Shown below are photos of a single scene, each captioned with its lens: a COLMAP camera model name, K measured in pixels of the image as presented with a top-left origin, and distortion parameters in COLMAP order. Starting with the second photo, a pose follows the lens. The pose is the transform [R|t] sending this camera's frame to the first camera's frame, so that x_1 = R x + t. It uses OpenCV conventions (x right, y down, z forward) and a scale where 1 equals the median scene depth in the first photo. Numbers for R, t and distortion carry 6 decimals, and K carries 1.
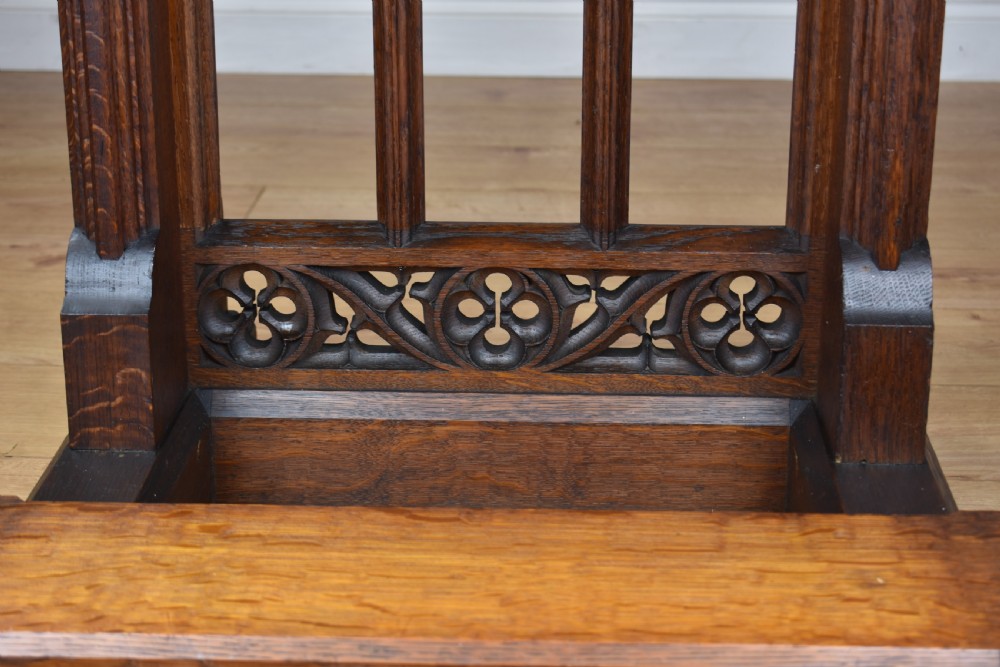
lens RADIAL K [[1969.8, 0, 500.0], [0, 1969.8, 333.5], [0, 0, 1]] dist [0.011522, -0.047665]
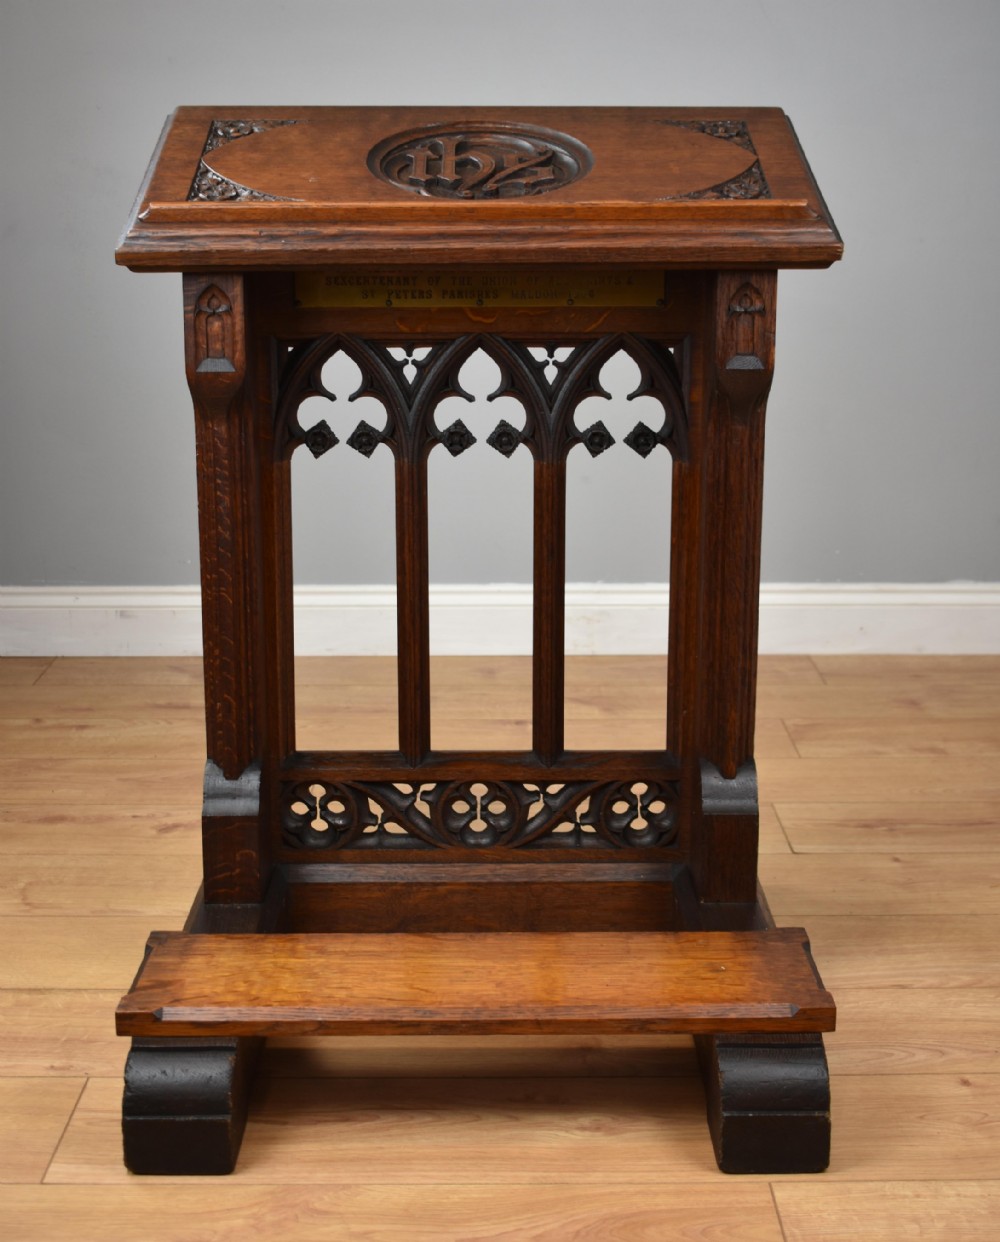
lens RADIAL K [[1918.1, 0, 500.0], [0, 1918.1, 621.0], [0, 0, 1]] dist [-0.054454, -0.020223]
pose [[0.998923, -0.012404, 0.044700, -0.052597], [0.017067, 0.994272, -0.105504, 0.000896], [-0.043136, 0.106153, 0.993414, -0.516971]]
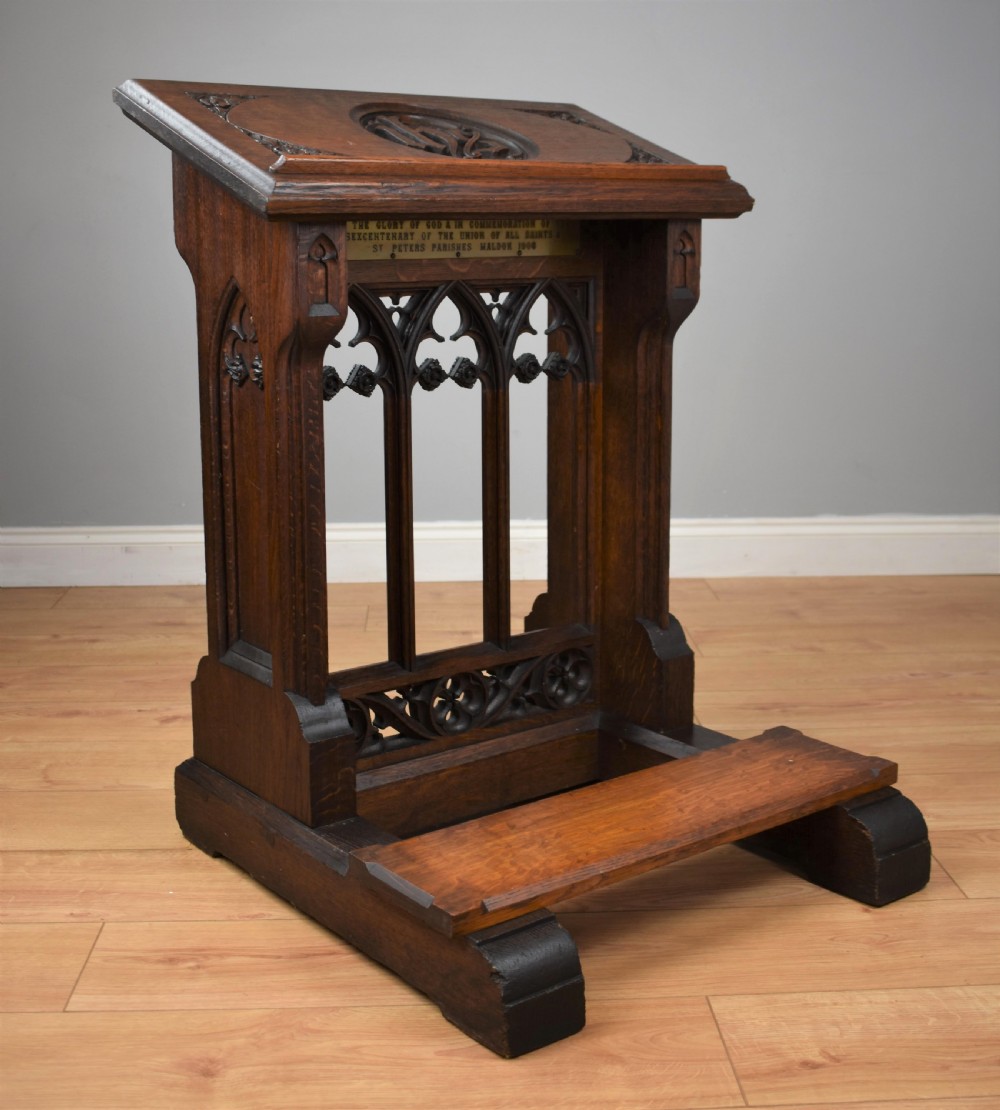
lens RADIAL K [[1552.0, 0, 502.2], [0, 1552.0, 493.8], [0, 0, 1]] dist [-0.067167, -0.002073]
pose [[0.765712, -0.114027, 0.632995, -0.869382], [0.221676, 0.970646, -0.093303, -0.054261], [-0.603775, 0.211763, 0.768513, -0.116923]]
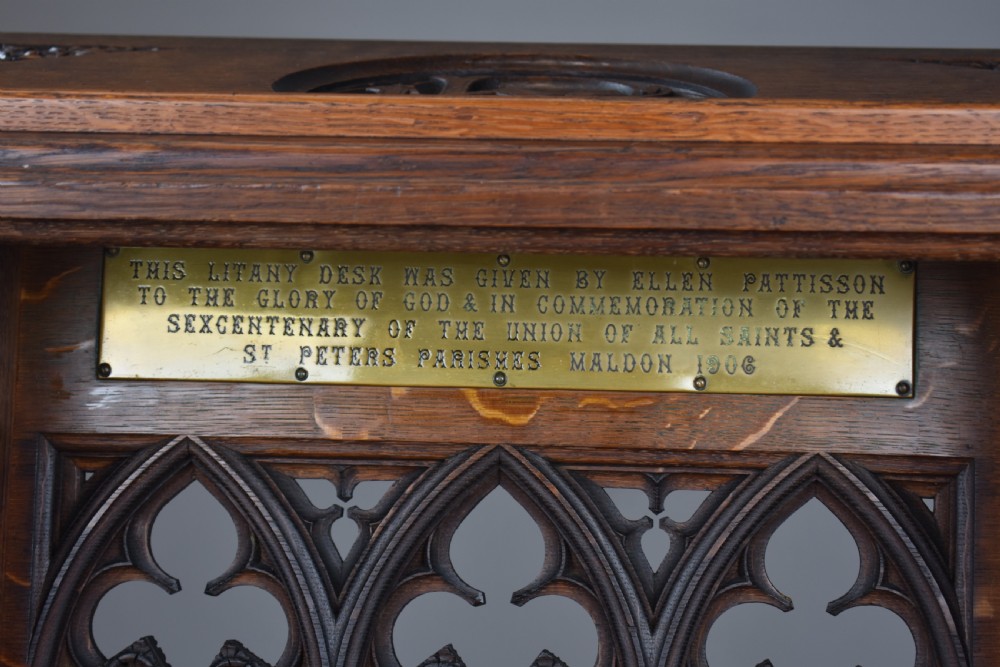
lens RADIAL K [[2234.5, 0, 500.0], [0, 2234.5, 333.5], [0, 0, 1]] dist [0.059880, -0.015413]
pose [[0.998937, 0.026933, -0.037411, 0.029813], [-0.040592, 0.898539, -0.437013, -0.072139], [0.021845, 0.438067, 0.898677, 0.215589]]
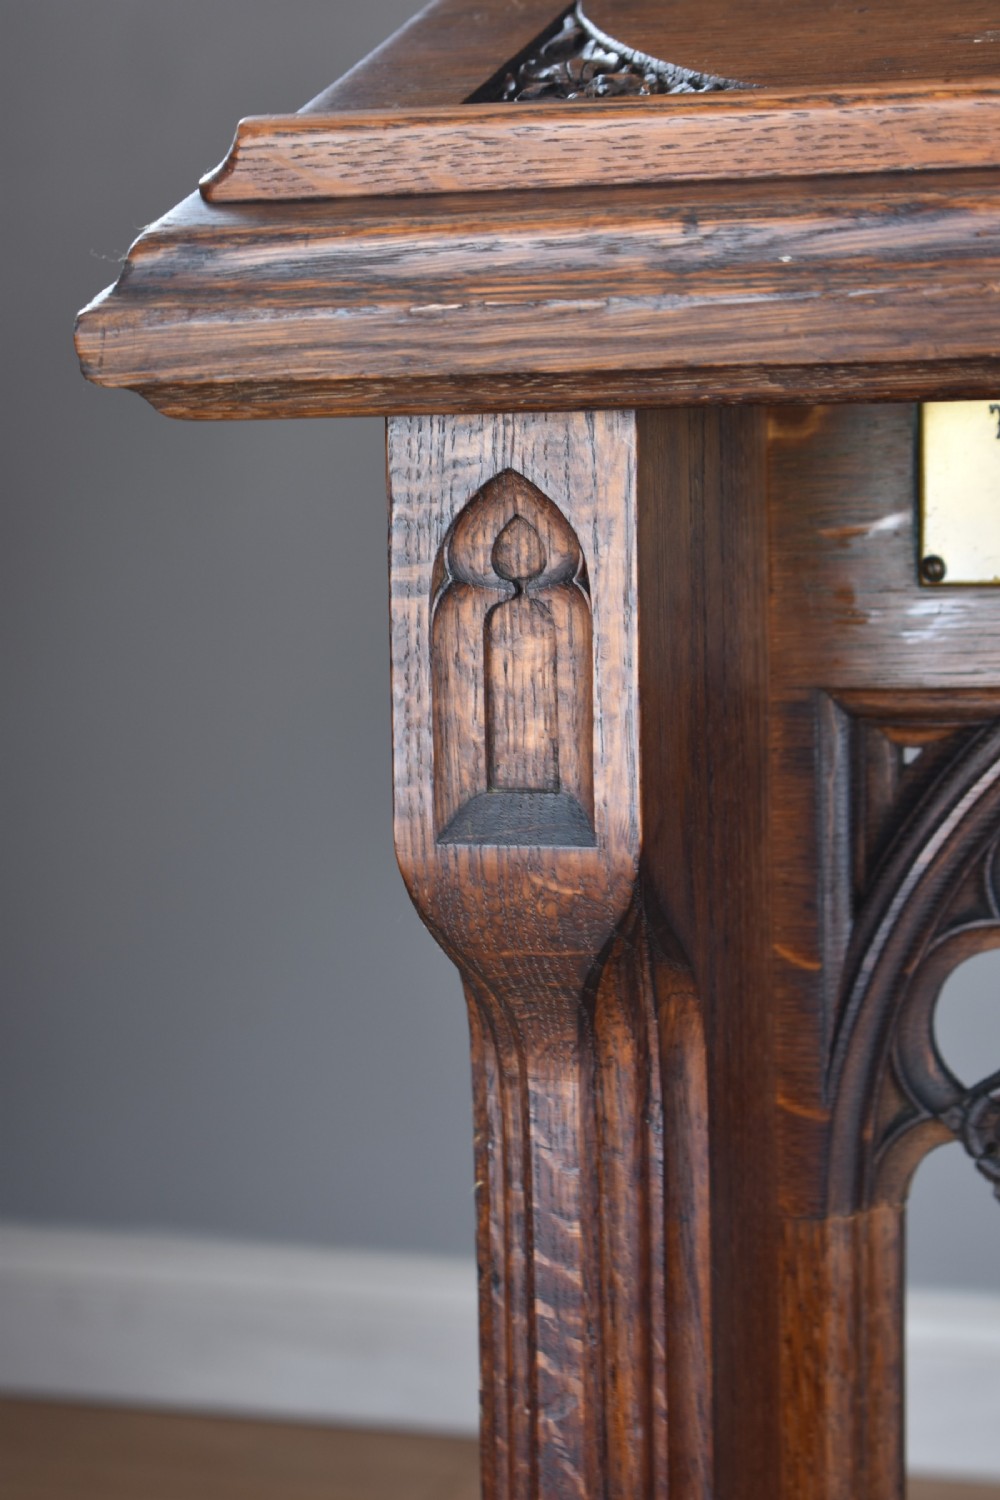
lens RADIAL K [[3351.8, 0, 500.0], [0, 3351.8, 750.0], [0, 0, 1]] dist [0.059880, -0.015413]
pose [[0.956074, 0.008344, -0.293006, -0.032873], [-0.079506, 0.969505, -0.231817, -0.216806], [0.282136, 0.244930, 0.927582, 0.335563]]
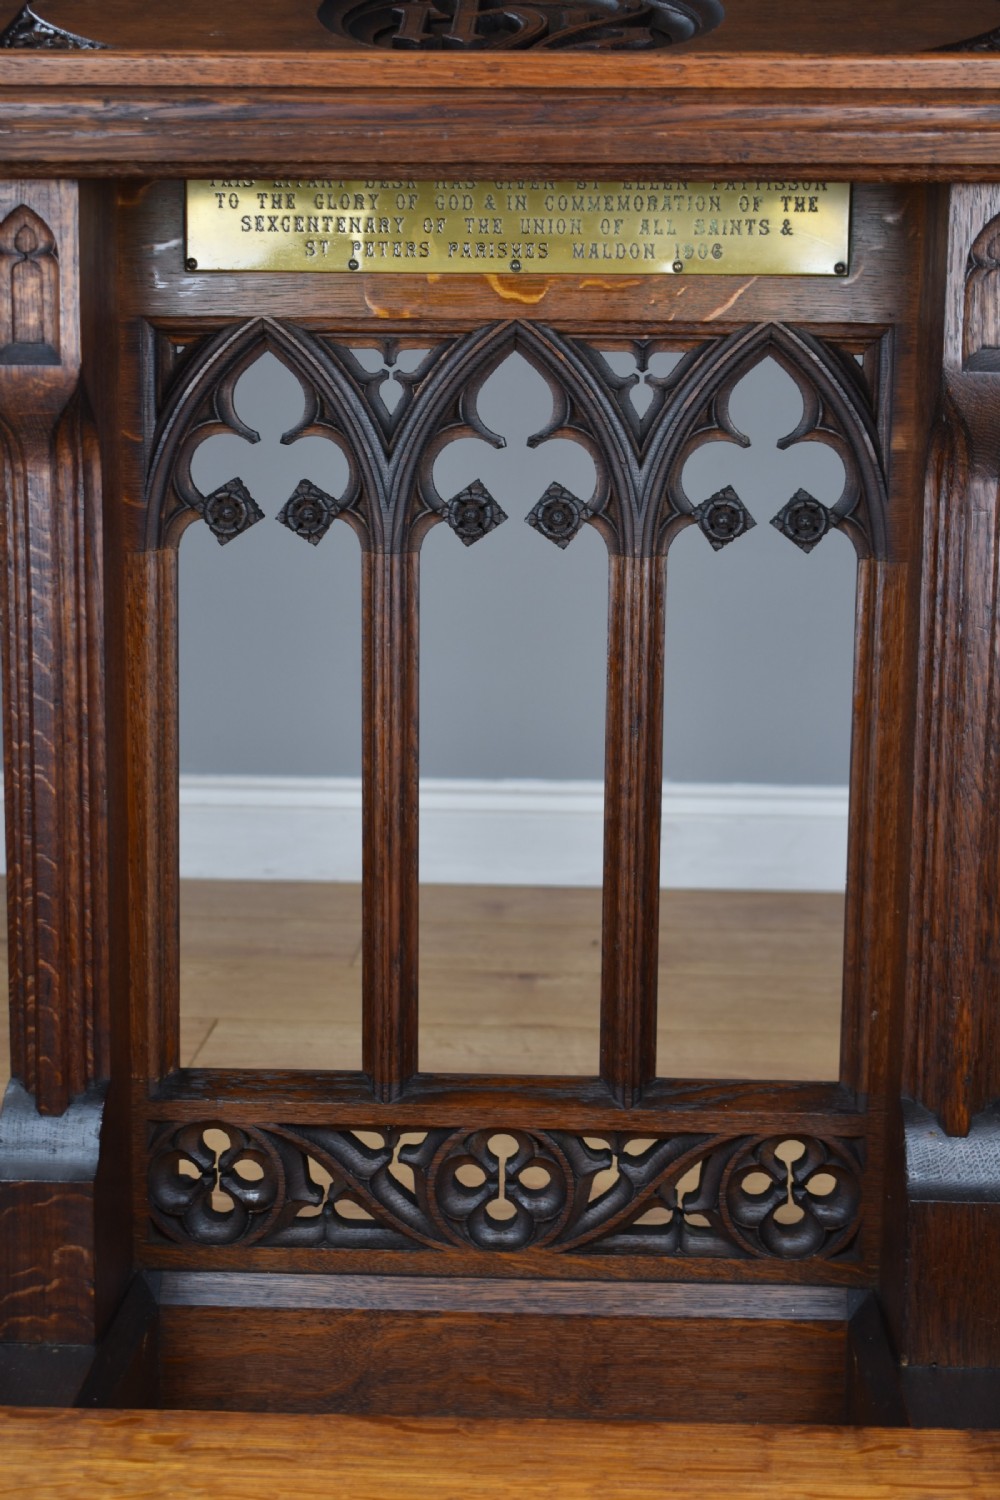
lens RADIAL K [[2506.0, 0, 500.0], [0, 2506.0, 750.0], [0, 0, 1]] dist [0.006455, -0.062204]
pose [[0.999963, 0.008379, 0.002170, -0.006318], [-0.007873, 0.984660, -0.174305, -0.005764], [-0.003597, 0.174282, 0.984689, -0.101803]]
